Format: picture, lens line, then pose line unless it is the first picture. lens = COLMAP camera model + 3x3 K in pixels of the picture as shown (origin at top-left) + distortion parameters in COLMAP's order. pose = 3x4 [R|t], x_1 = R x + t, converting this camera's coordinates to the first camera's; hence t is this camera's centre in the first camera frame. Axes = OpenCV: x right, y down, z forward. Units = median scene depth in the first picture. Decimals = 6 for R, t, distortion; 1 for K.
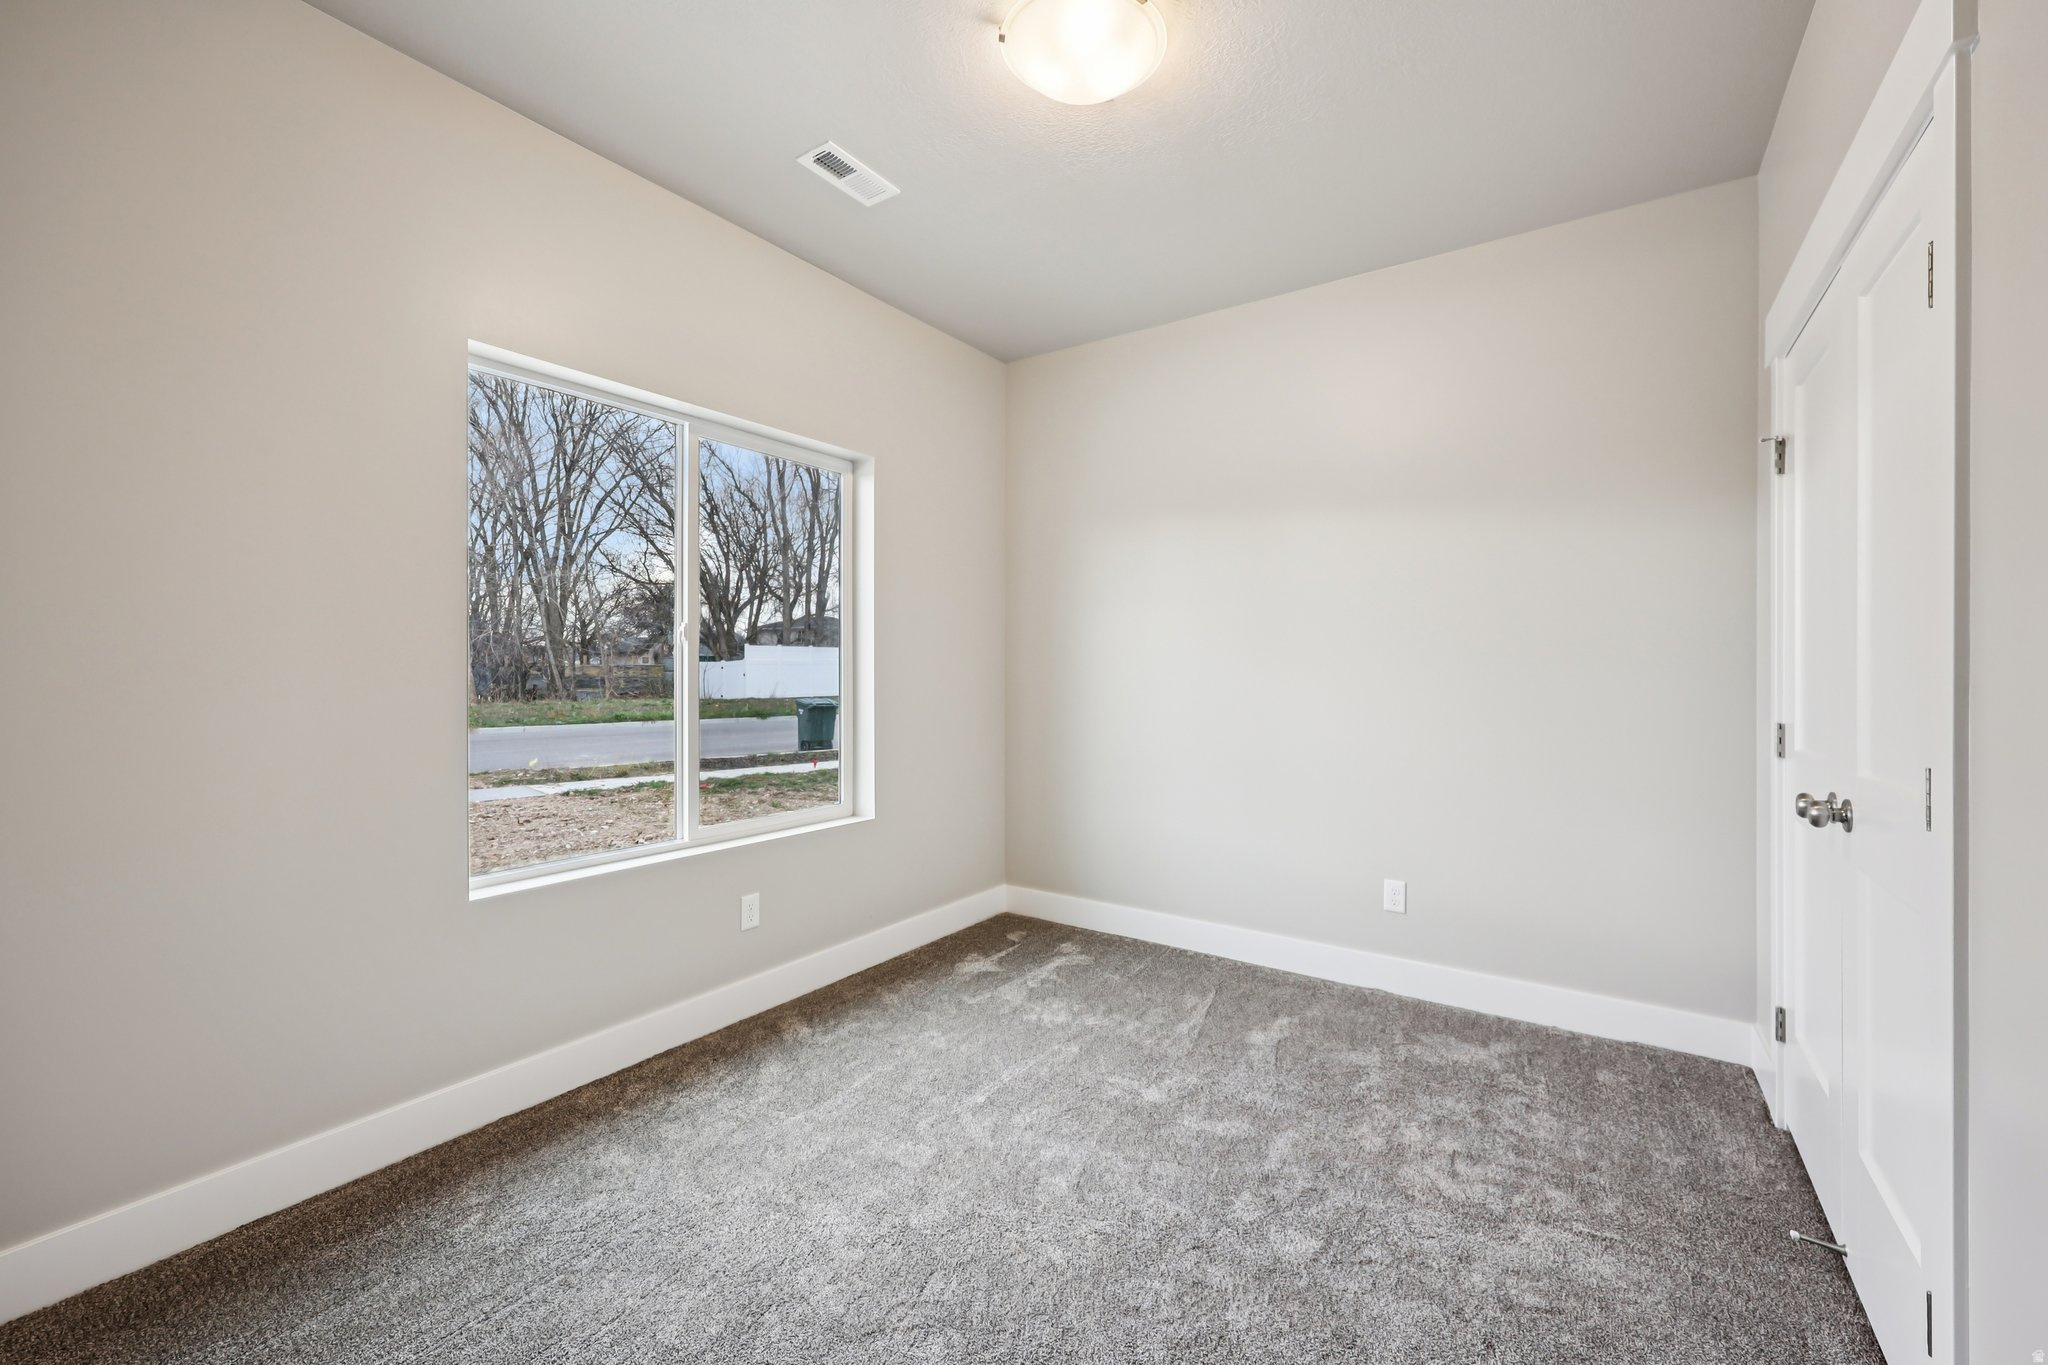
lens RADIAL K [[831.2, 0, 1018.0], [0, 831.2, 675.0], [0, 0, 1]] dist [-0.000904, -0.000420]
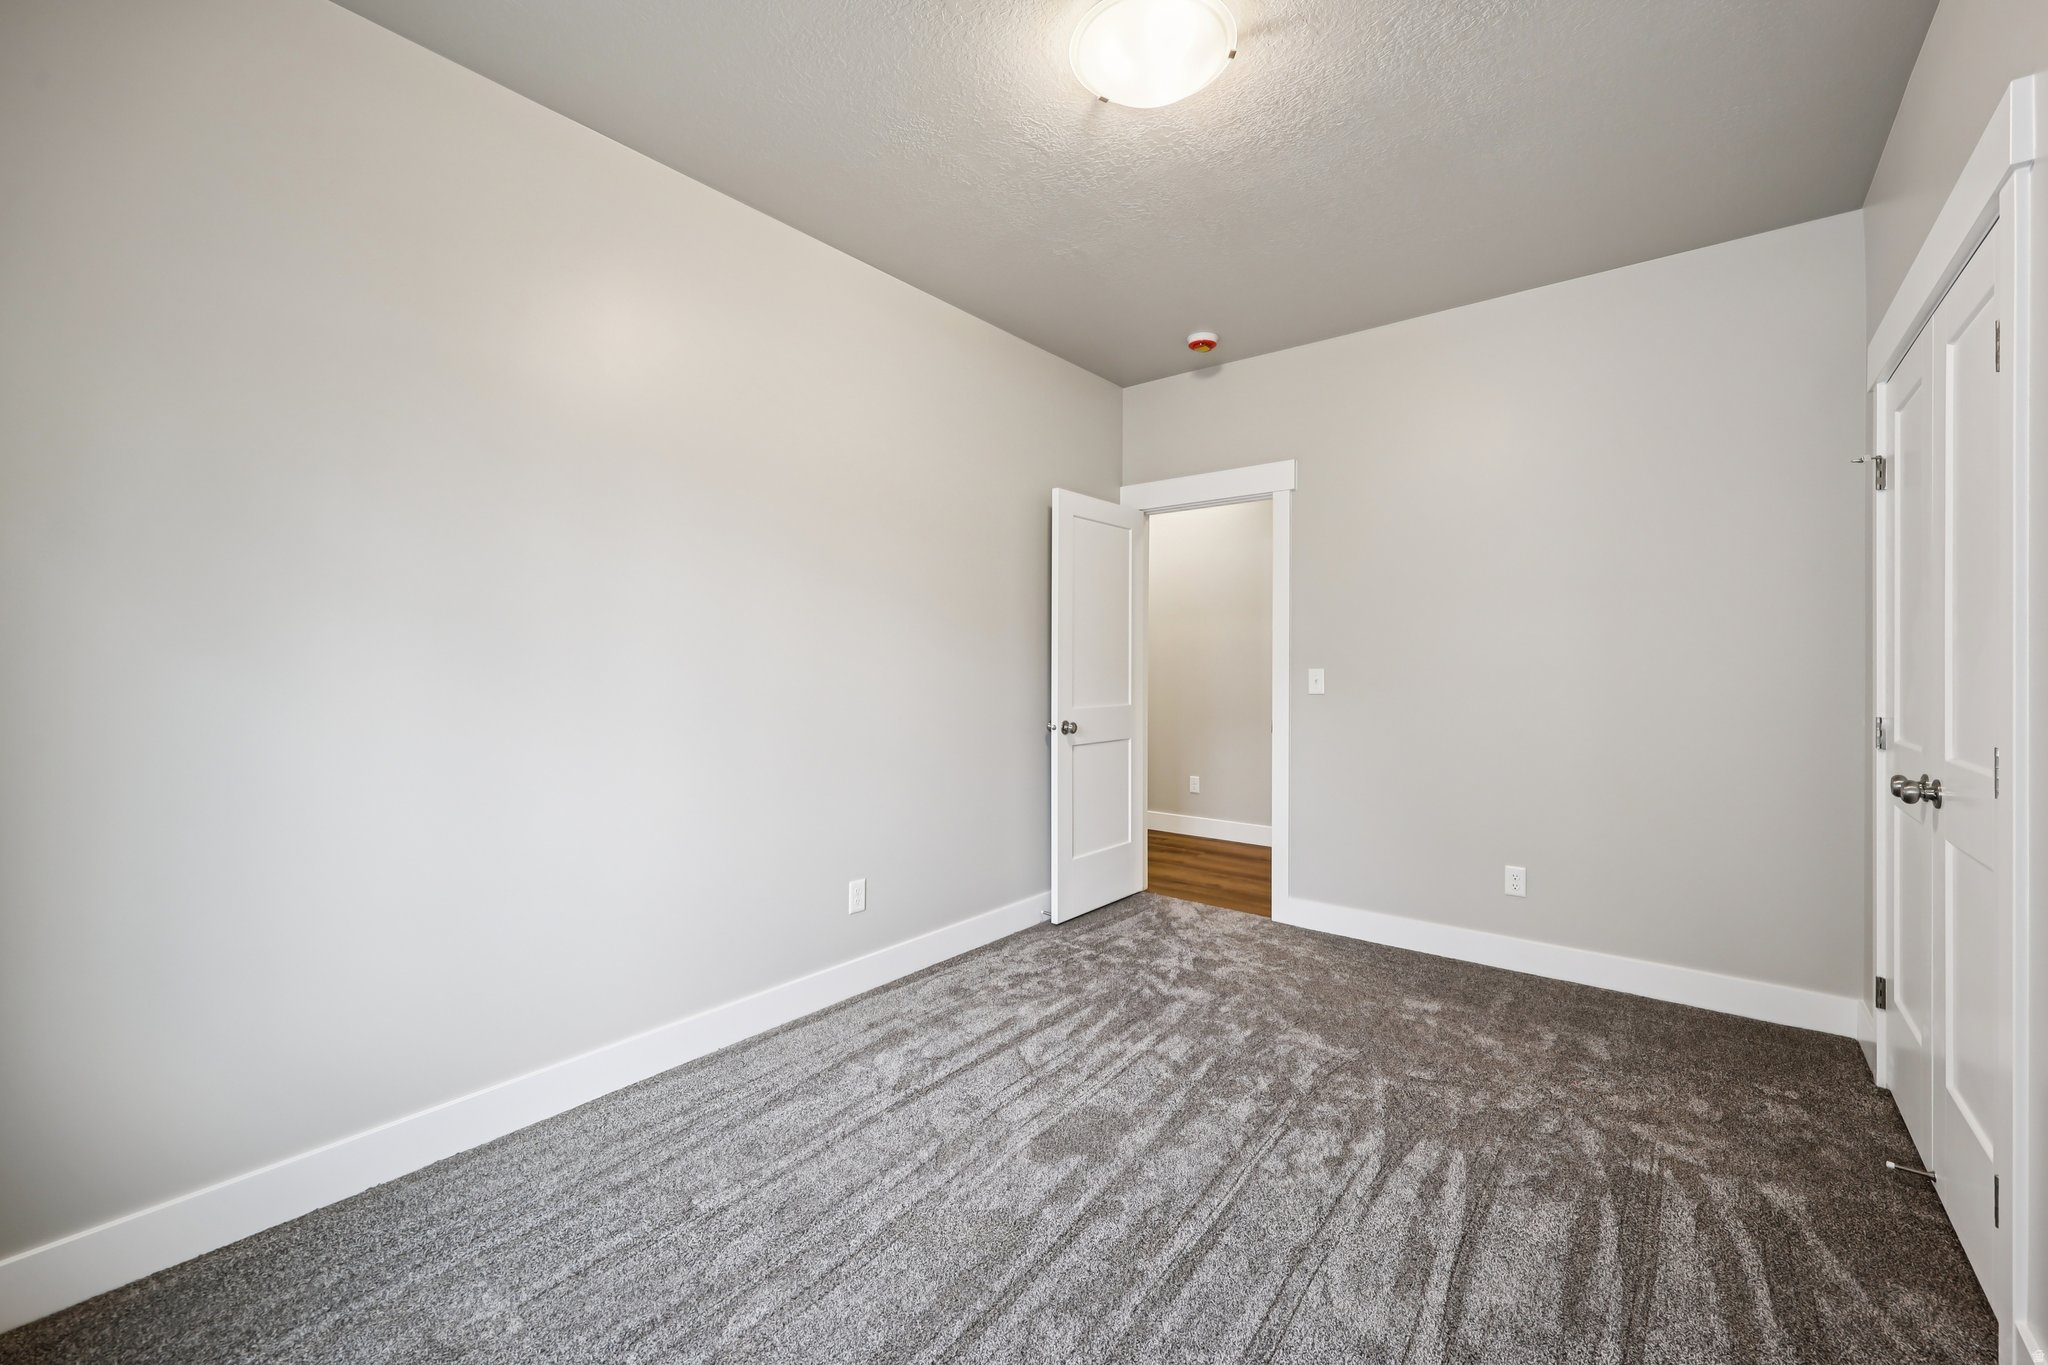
lens RADIAL K [[831.2, 0, 1029.8], [0, 831.2, 672.9], [0, 0, 1]] dist [-0.000904, -0.000420]
pose [[0.997740, 0.003289, -0.067117, -0.163640], [-0.003395, 0.999993, -0.001472, 0.007707], [0.067112, 0.001697, 0.997744, -0.213564]]
